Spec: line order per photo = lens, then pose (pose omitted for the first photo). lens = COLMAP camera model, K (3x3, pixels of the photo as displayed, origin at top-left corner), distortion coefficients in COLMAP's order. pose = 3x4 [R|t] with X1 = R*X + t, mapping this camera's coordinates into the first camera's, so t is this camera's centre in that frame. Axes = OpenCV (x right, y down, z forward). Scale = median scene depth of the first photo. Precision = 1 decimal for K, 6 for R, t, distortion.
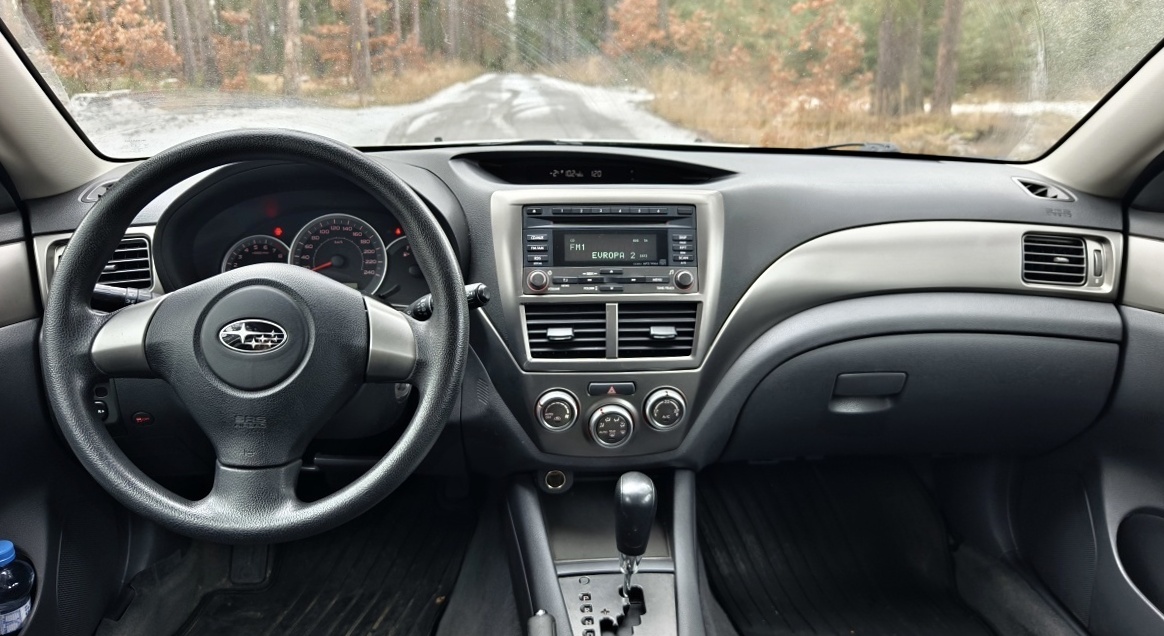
lens RADIAL K [[853.4, 0, 579.9], [0, 853.4, 325.2], [0, 0, 1]] dist [0.048528, -0.007930]
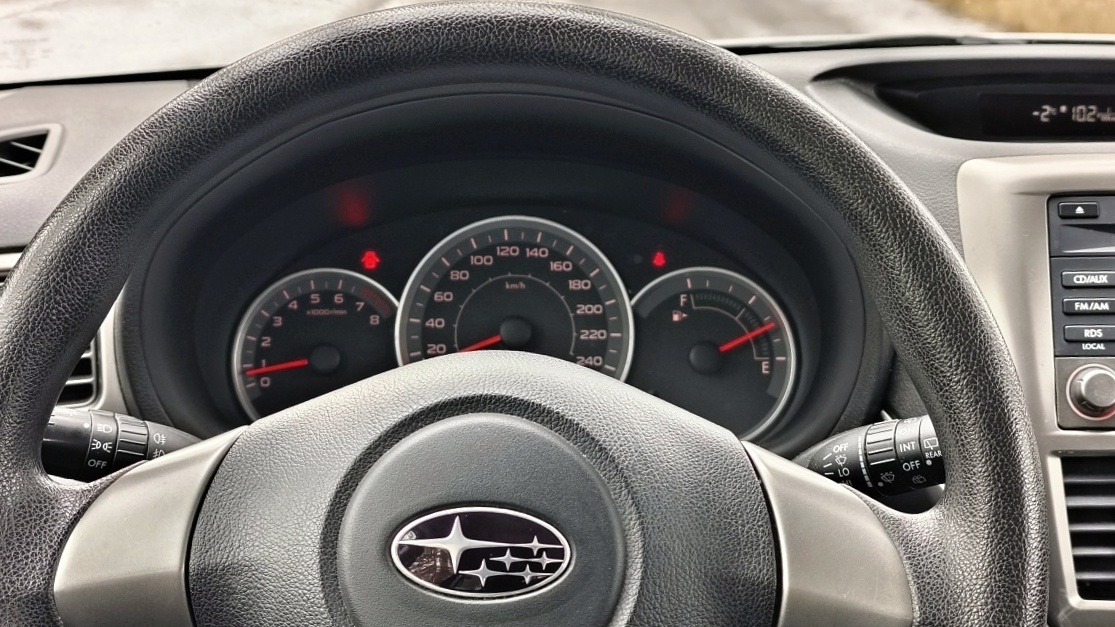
lens RADIAL K [[1826.0, 0, 561.0], [0, 1826.0, 310.2], [0, 0, 1]] dist [0.131025, 0.000000]
pose [[0.997973, 0.004960, -0.063447, -0.222471], [-0.009472, 0.997430, -0.071013, -0.026646], [0.062931, 0.071470, 0.995456, 0.157627]]
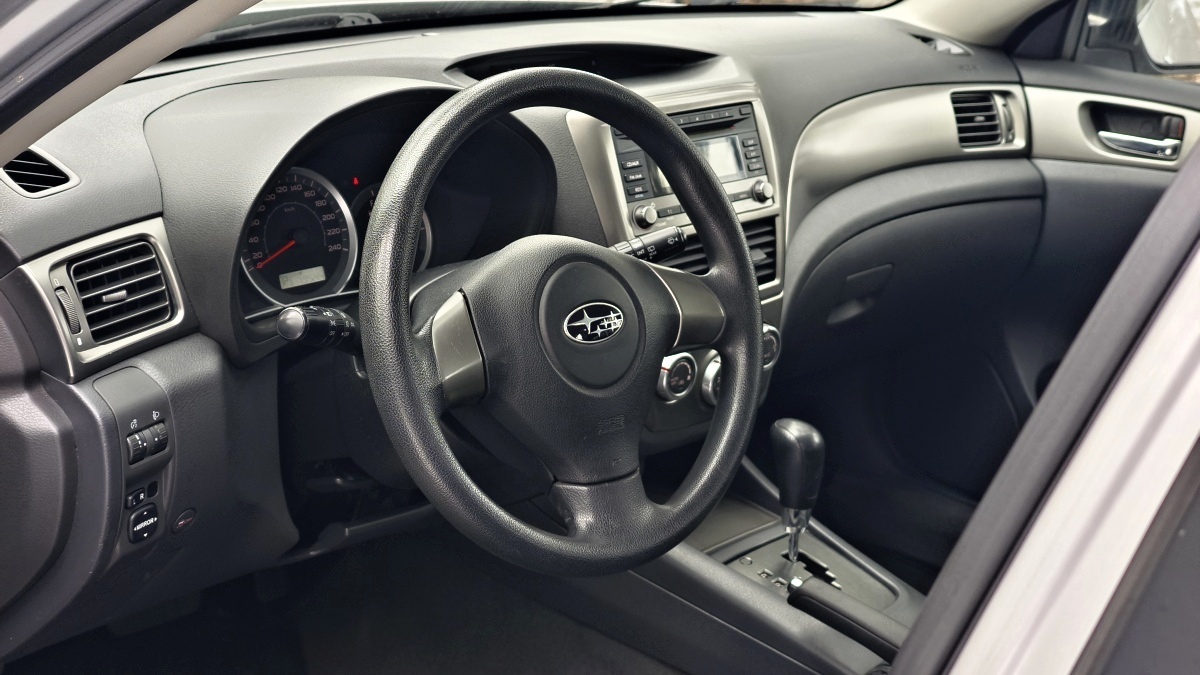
lens RADIAL K [[1965.2, 0, 600.1], [0, 1965.2, 335.5], [0, 0, 1]] dist [0.131025, 0.000000]
pose [[0.723945, -0.182797, 0.665198, -1.234280], [0.160911, 0.982401, 0.094844, -0.116197], [-0.670829, 0.038376, 0.740619, -0.310144]]
